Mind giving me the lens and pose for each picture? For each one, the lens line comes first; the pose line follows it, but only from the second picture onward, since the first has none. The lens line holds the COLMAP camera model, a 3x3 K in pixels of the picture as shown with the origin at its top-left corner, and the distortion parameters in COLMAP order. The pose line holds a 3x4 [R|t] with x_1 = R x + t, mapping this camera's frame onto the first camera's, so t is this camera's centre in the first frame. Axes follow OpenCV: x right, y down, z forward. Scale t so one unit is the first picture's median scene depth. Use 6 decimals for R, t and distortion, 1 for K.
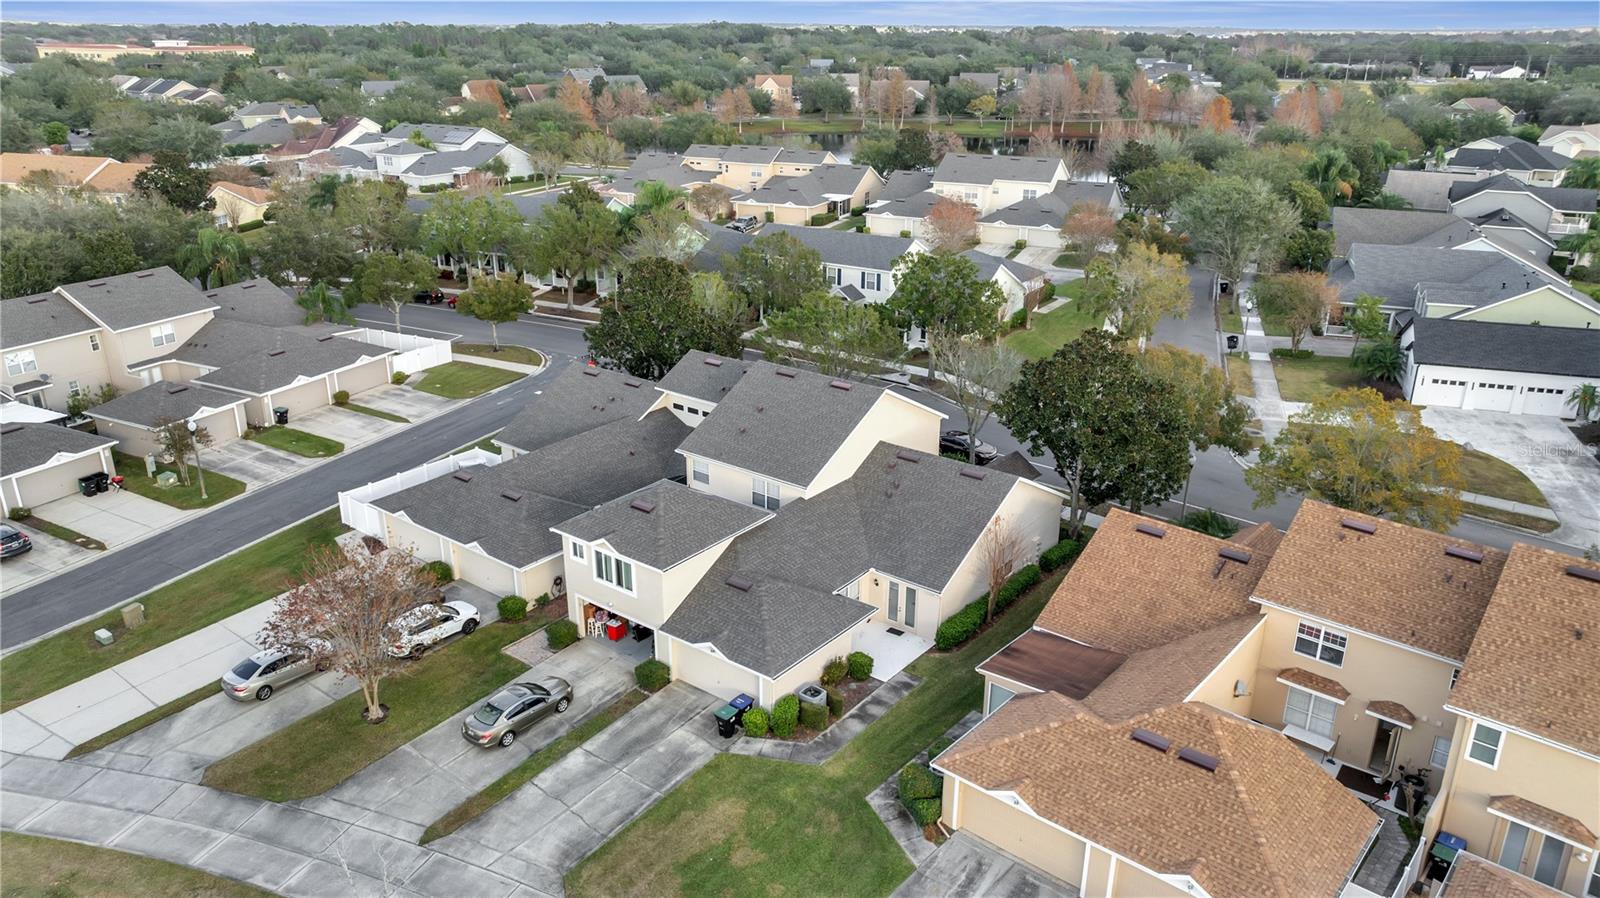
lens RADIAL K [[1130.6, 0, 799.1], [0, 1130.6, 445.8], [0, 0, 1]] dist [-0.030169, 0.014424]
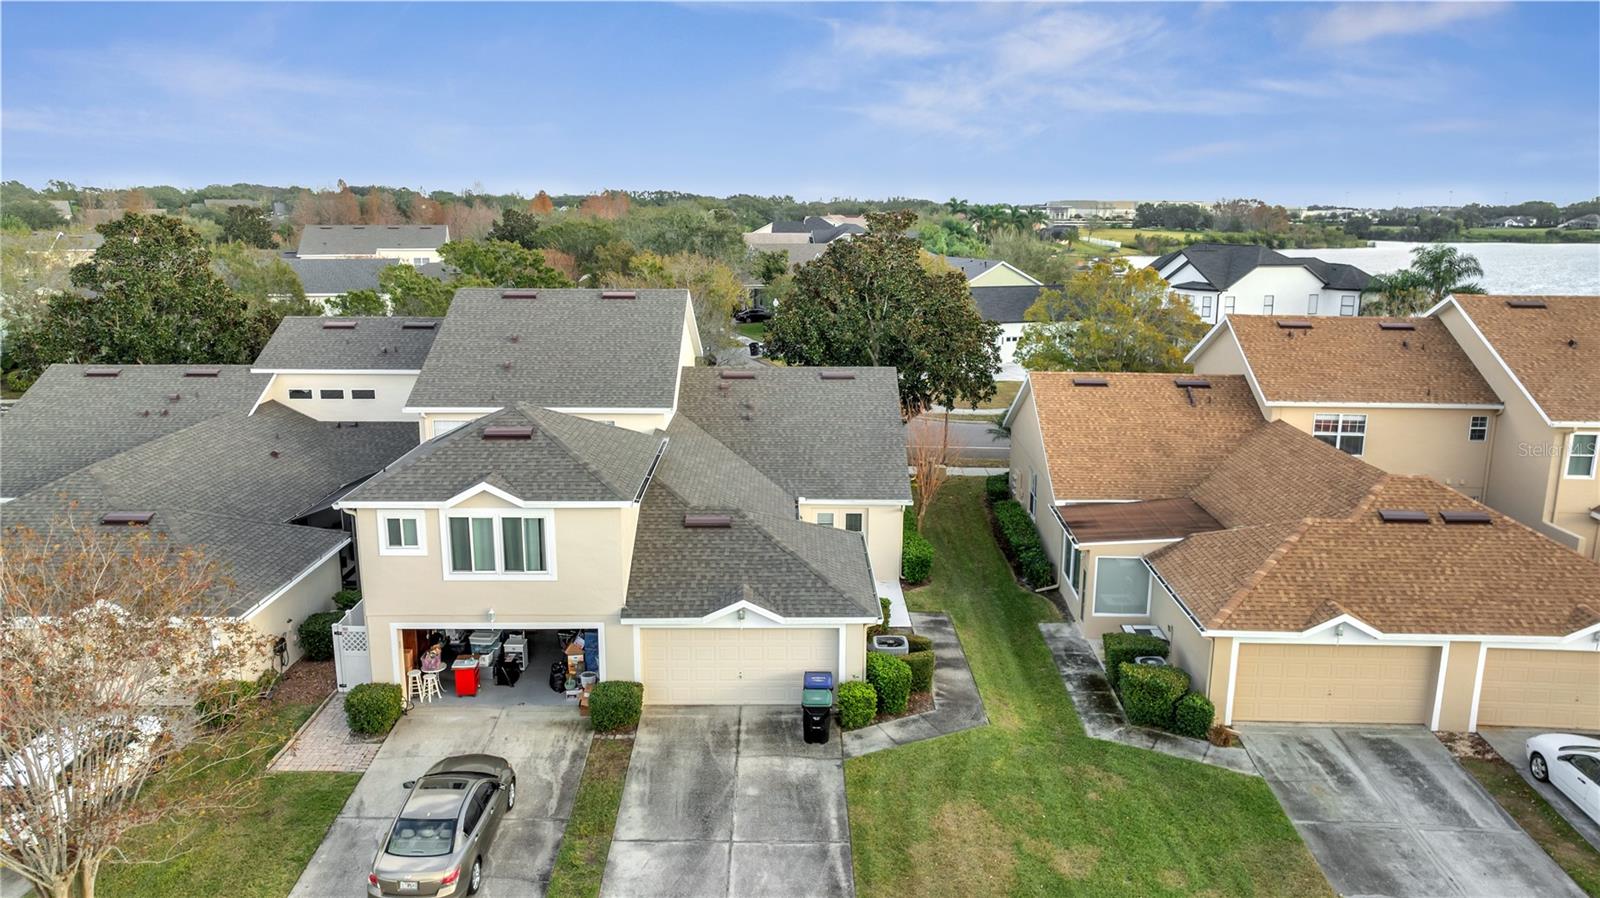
lens RADIAL K [[1130.6, 0, 807.6], [0, 1130.6, 453.0], [0, 0, 1]] dist [-0.030169, 0.014424]
pose [[0.776823, -0.132296, 0.615665, -0.370391], [0.216194, 0.974288, -0.063426, 0.131383], [-0.591445, 0.182374, 0.785451, 0.459887]]
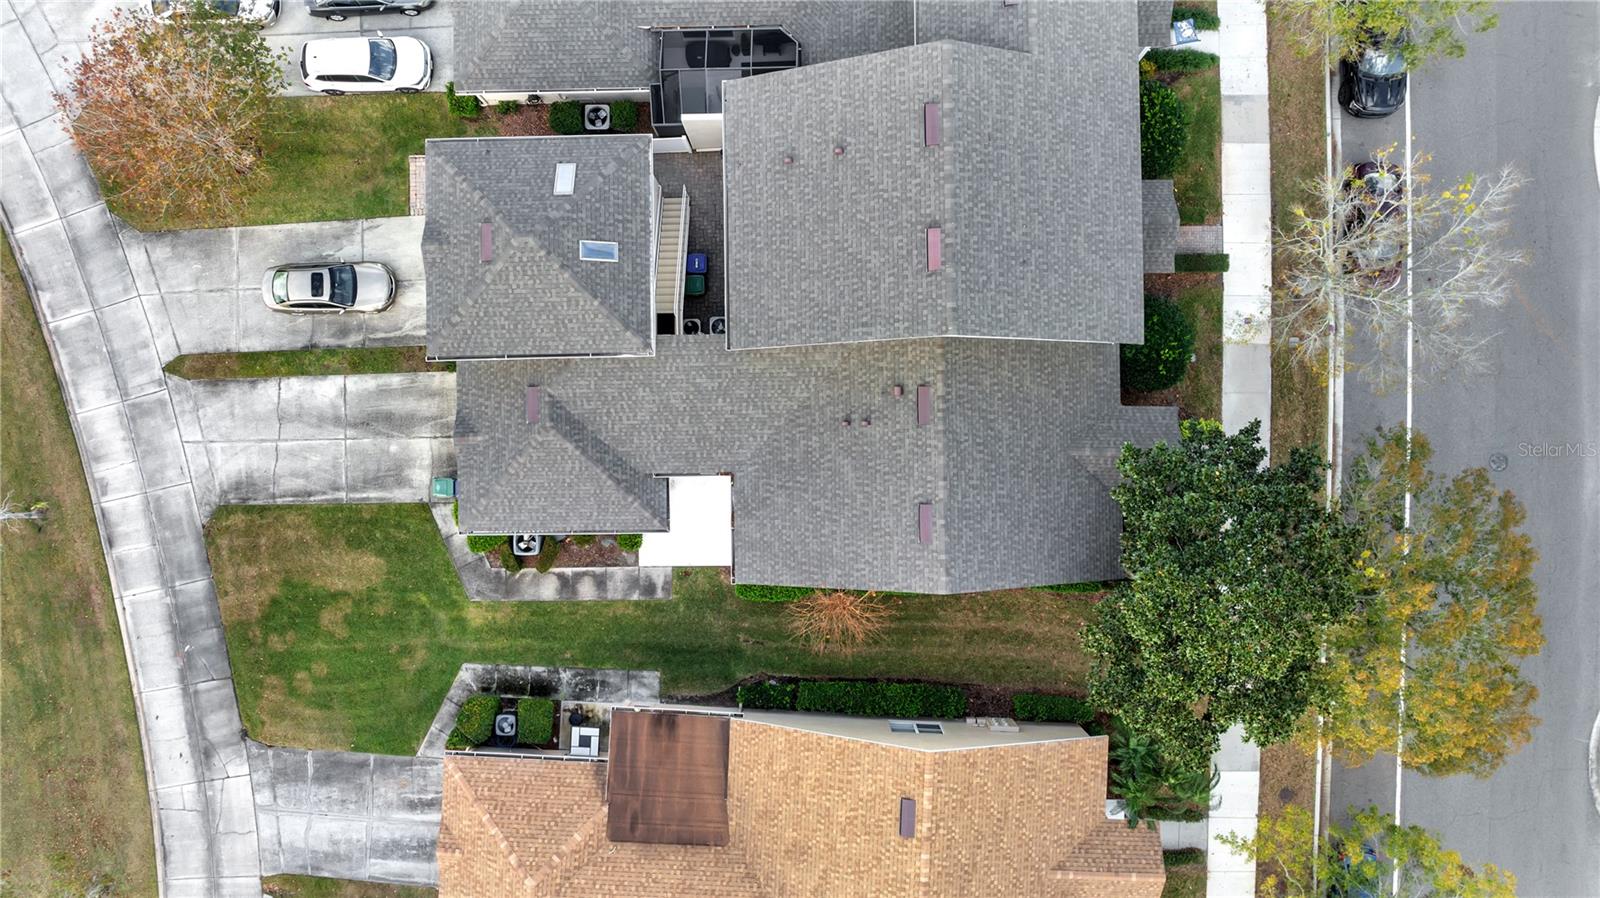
lens RADIAL K [[1130.6, 0, 798.7], [0, 1130.6, 453.0], [0, 0, 1]] dist [-0.030169, 0.014424]
pose [[0.626441, 0.779356, -0.013251, 0.093594], [-0.257032, 0.222590, 0.940419, -0.622649], [0.735871, -0.585711, 0.339759, 0.819490]]
